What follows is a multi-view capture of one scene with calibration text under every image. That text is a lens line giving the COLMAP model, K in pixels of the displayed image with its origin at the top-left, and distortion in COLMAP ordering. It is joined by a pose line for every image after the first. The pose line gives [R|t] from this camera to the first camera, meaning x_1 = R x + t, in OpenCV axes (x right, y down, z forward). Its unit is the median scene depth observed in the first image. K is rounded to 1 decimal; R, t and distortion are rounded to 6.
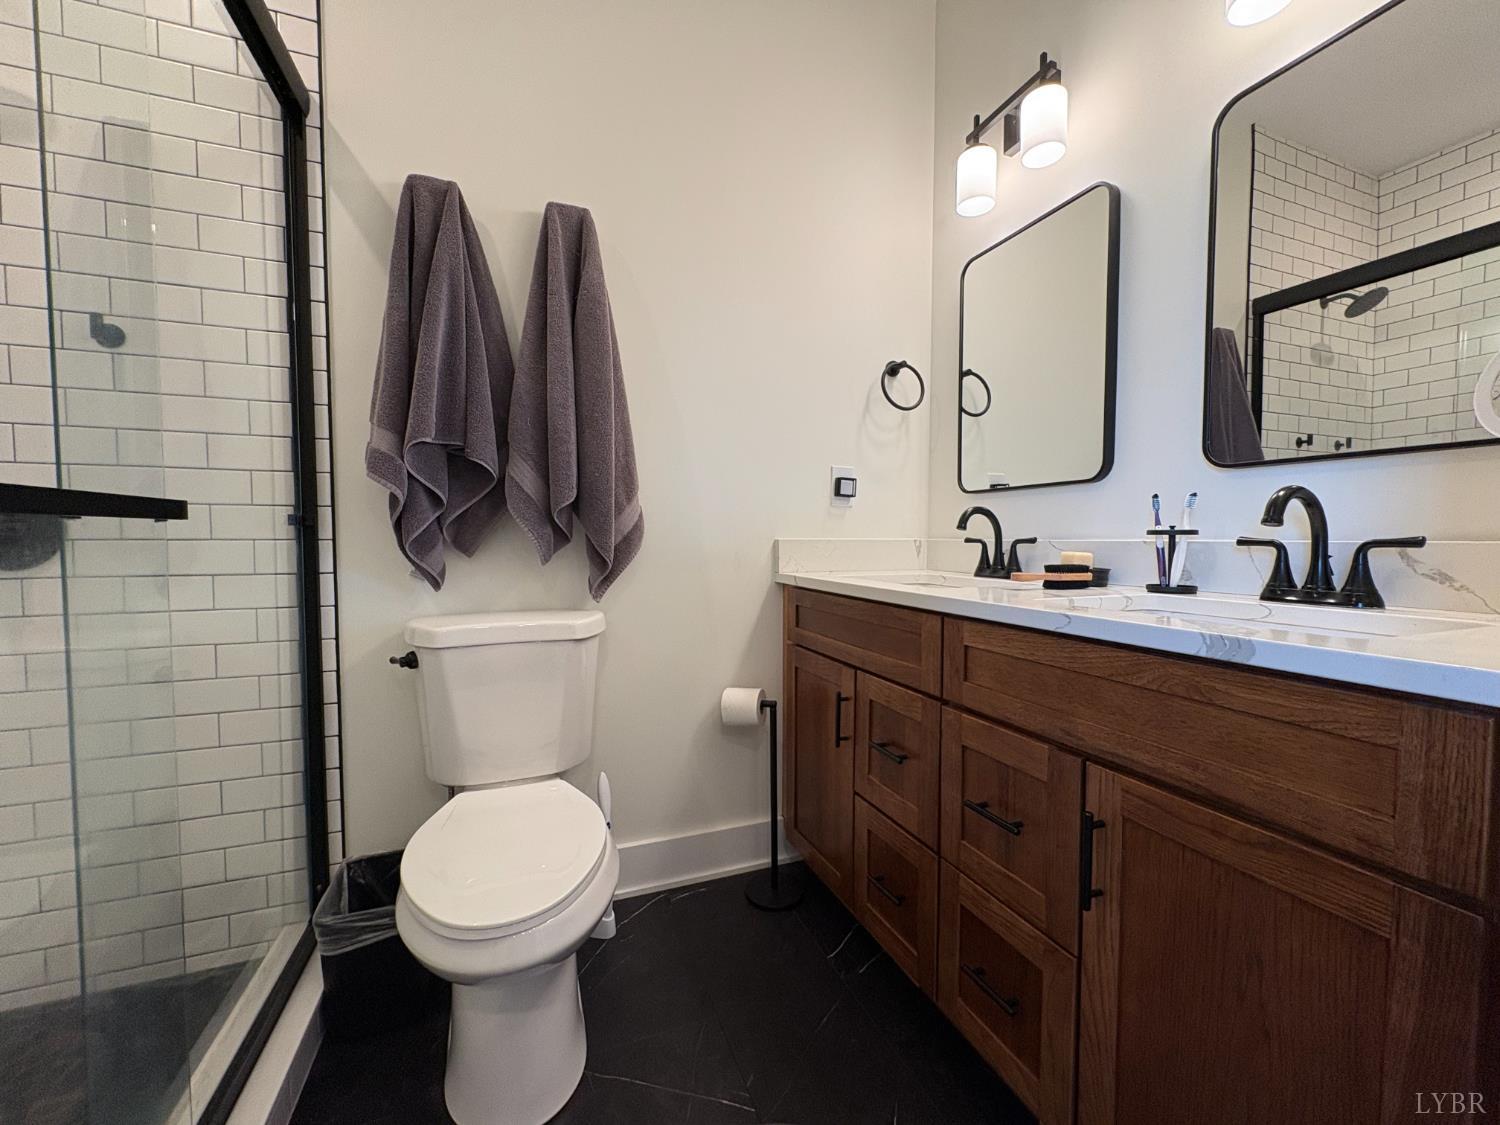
lens RADIAL K [[596.1, 0, 749.2], [0, 596.1, 562.3], [0, 0, 1]] dist [0.000021, 0.000157]
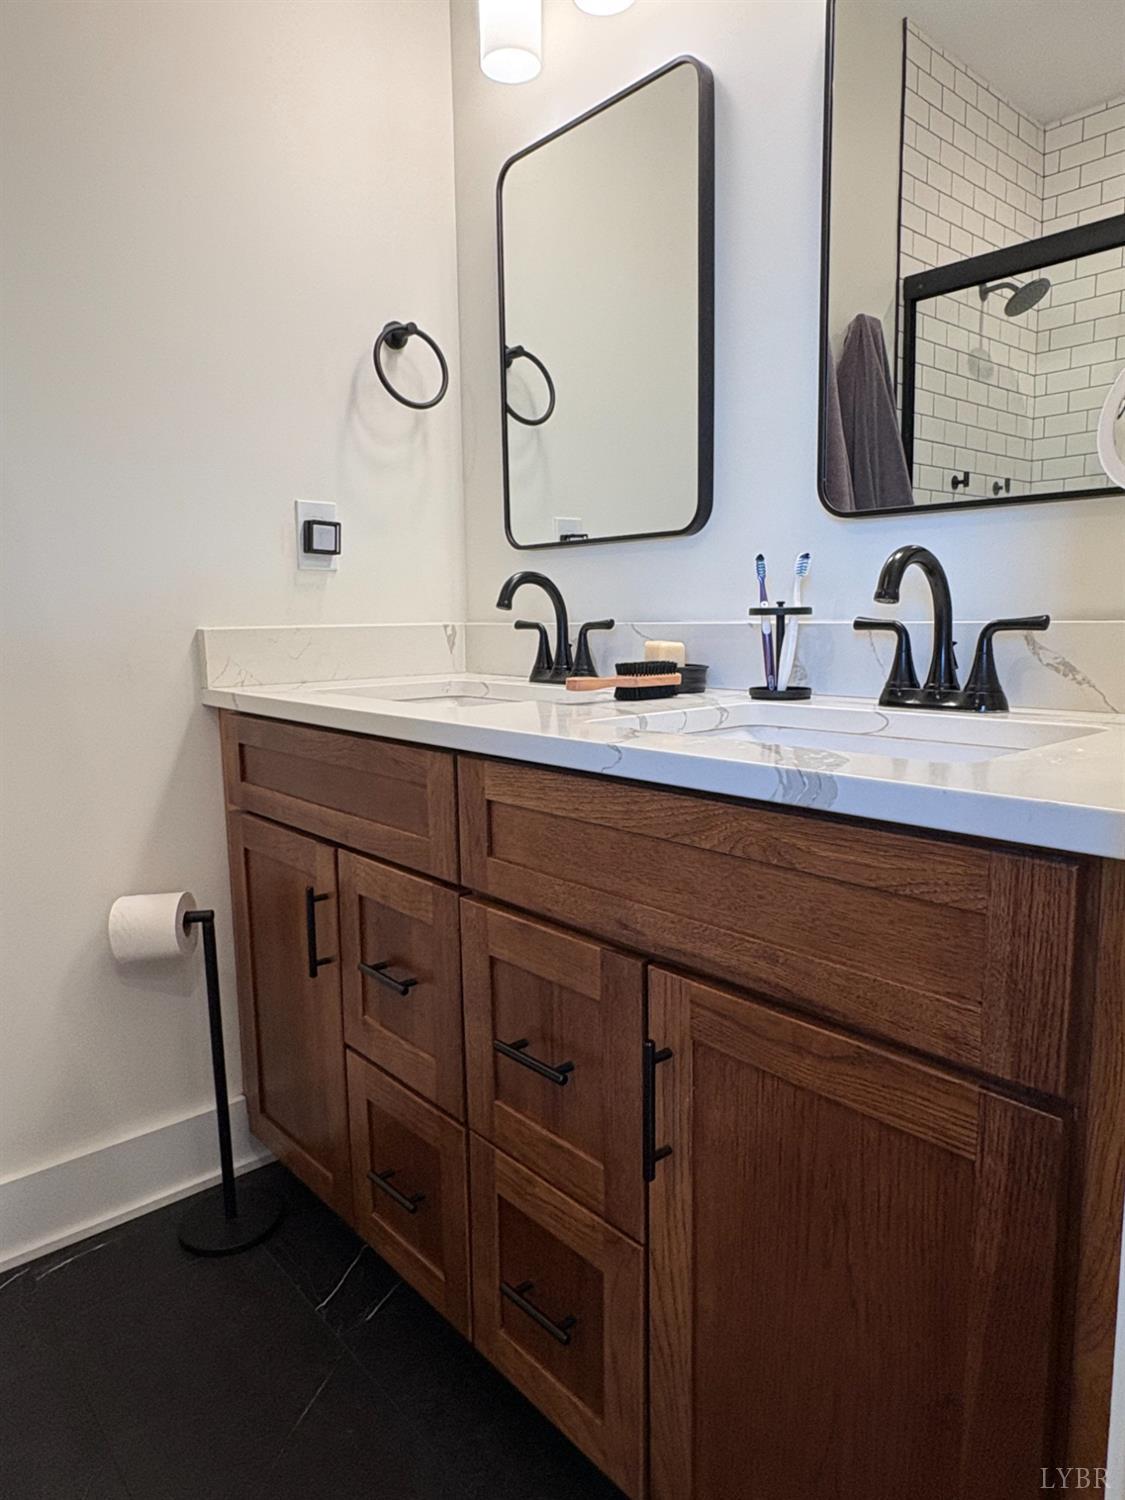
lens RADIAL K [[948.5, 0, 566.0], [0, 948.5, 740.6], [0, 0, 1]] dist [-0.004255, 0.002012]
pose [[0.941672, -0.060005, 0.331138, 0.093271], [0.030094, 0.995048, 0.094734, -0.011297], [-0.335183, -0.079243, 0.938815, 0.037901]]
